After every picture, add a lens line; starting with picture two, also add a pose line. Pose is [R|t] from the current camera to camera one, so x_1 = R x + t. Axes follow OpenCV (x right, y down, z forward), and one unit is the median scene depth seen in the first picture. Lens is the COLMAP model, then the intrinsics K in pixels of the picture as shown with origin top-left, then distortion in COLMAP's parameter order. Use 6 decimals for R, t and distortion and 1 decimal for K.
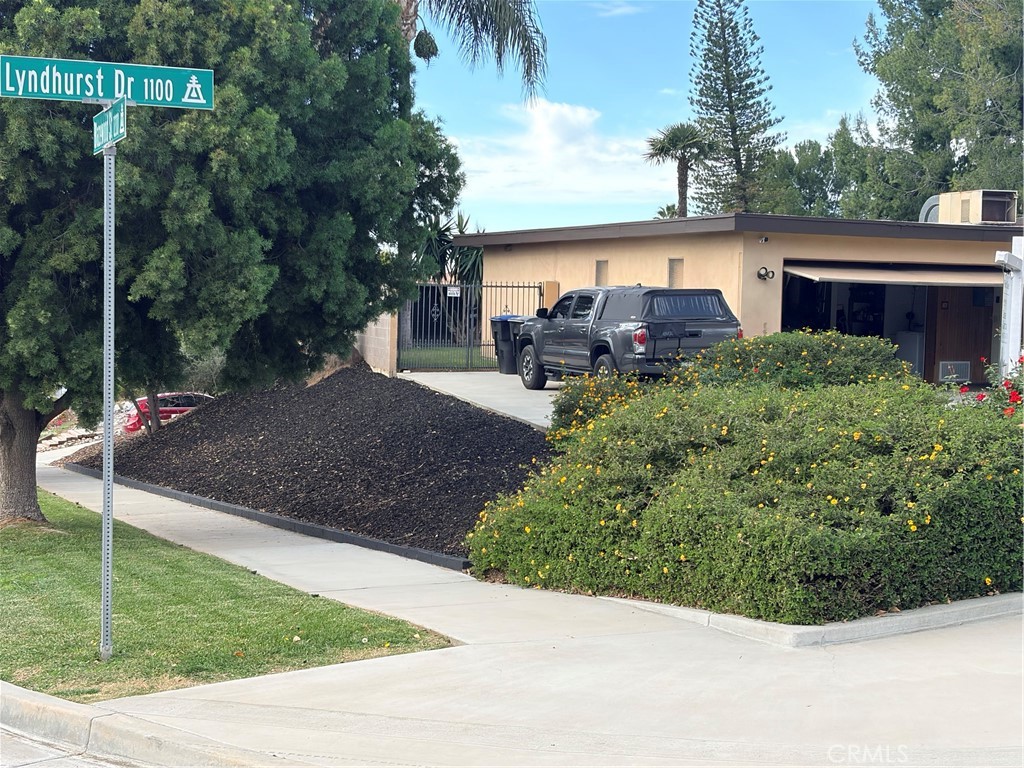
lens RADIAL K [[1568.1, 0, 526.8], [0, 1568.1, 386.0], [0, 0, 1]] dist [0.282297, -1.280381]
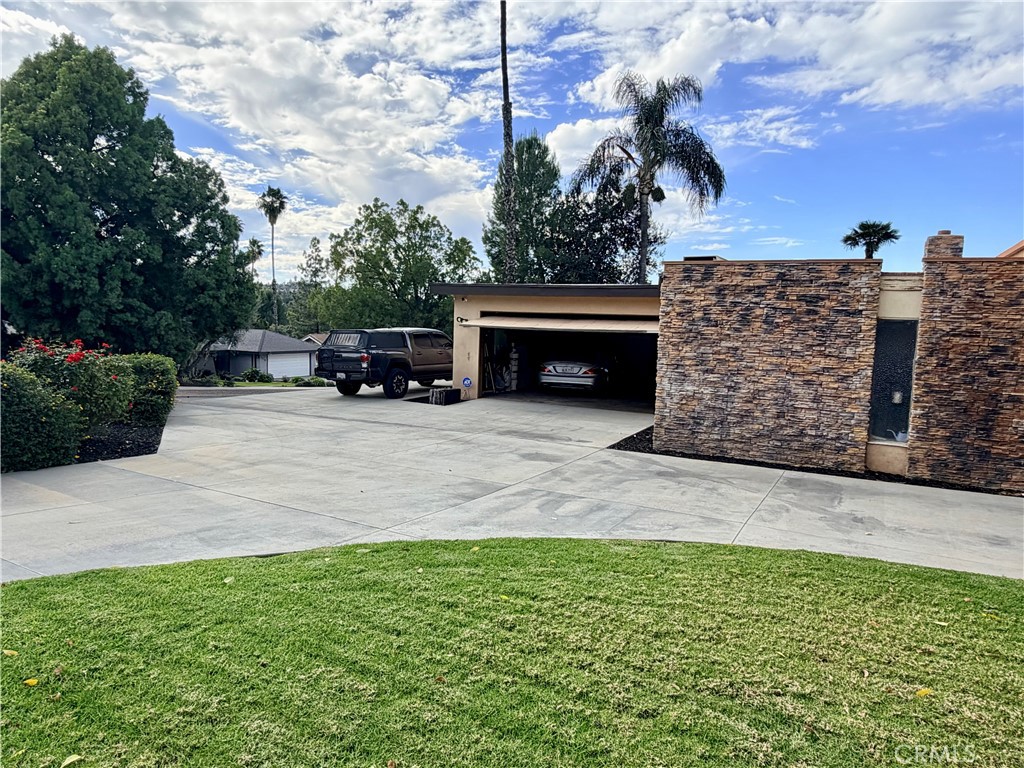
lens RADIAL K [[682.6, 0, 512.0], [0, 682.6, 384.0], [0, 0, 1]] dist [0.003460, 0.002079]
pose [[0.612947, 0.074462, -0.786608, 0.404004], [-0.061198, 0.997033, 0.046693, -0.025024], [0.787750, 0.019519, 0.615685, 0.356569]]
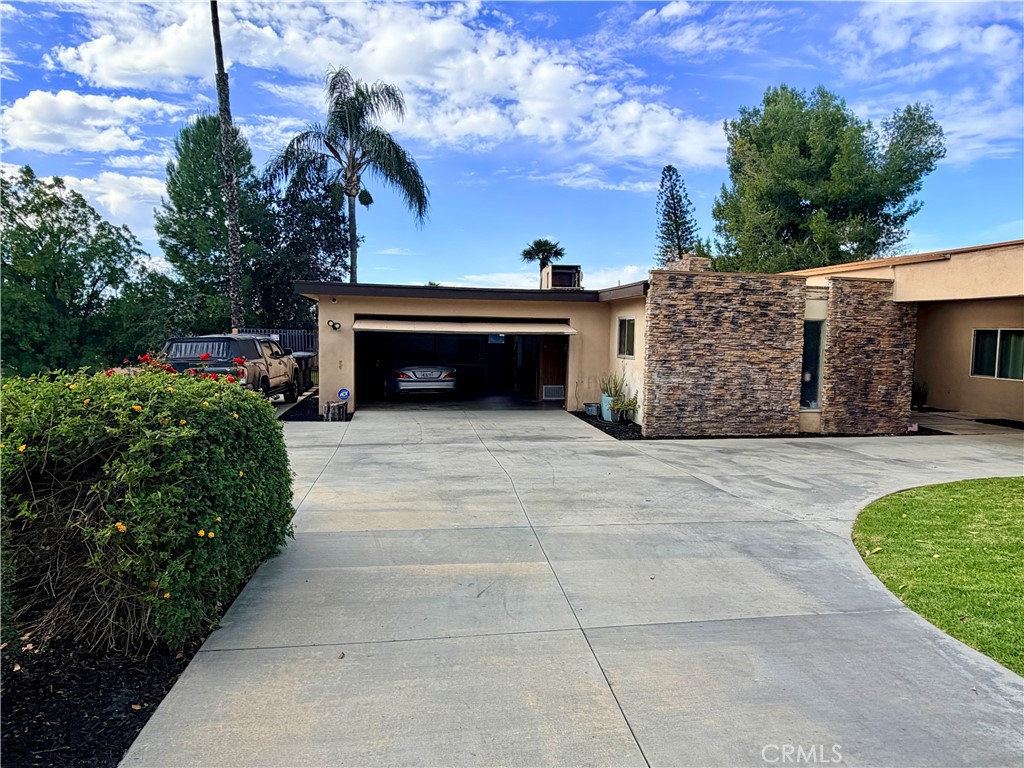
lens RADIAL K [[680.2, 0, 512.0], [0, 680.2, 384.0], [0, 0, 1]] dist [-0.005039, 0.002964]
pose [[0.969850, 0.016090, -0.243171, 0.251911], [-0.012859, 0.999807, 0.014871, -0.017627], [0.243363, -0.011296, 0.969869, 0.265245]]
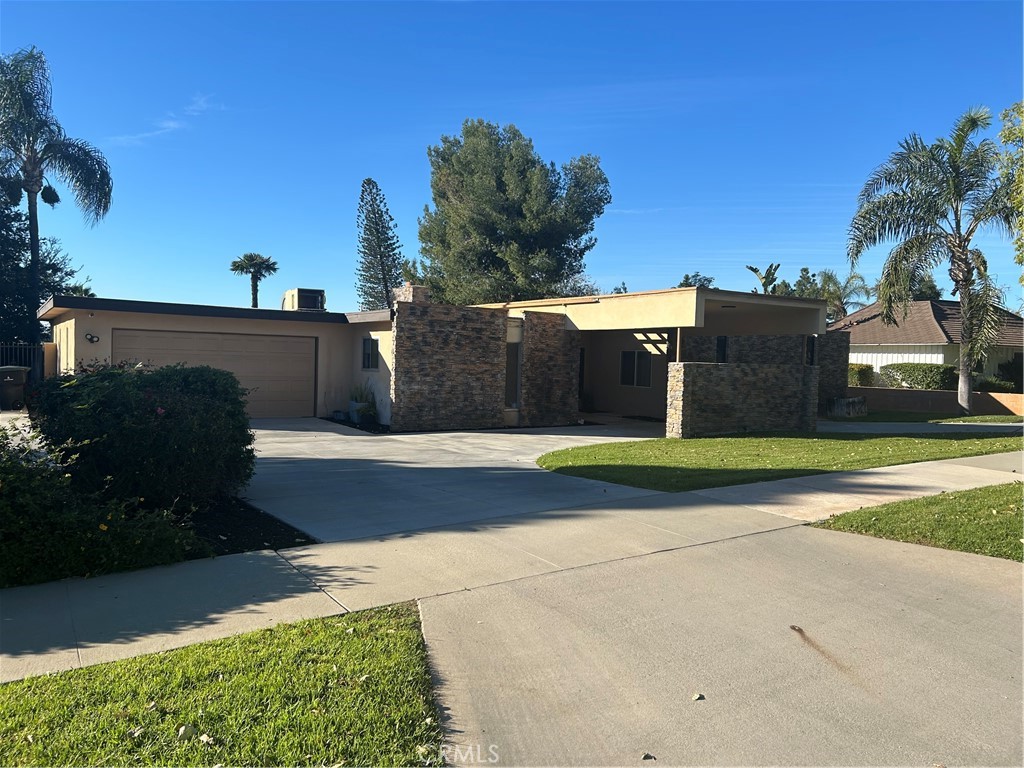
lens RADIAL K [[767.6, 0, 512.0], [0, 767.6, 384.0], [0, 0, 1]] dist [0.121907, -0.200235]
pose [[0.984917, 0.002555, 0.173010, 0.228213], [0.001082, 0.999781, -0.020921, -0.008798], [-0.173025, 0.020793, 0.984698, 0.140321]]
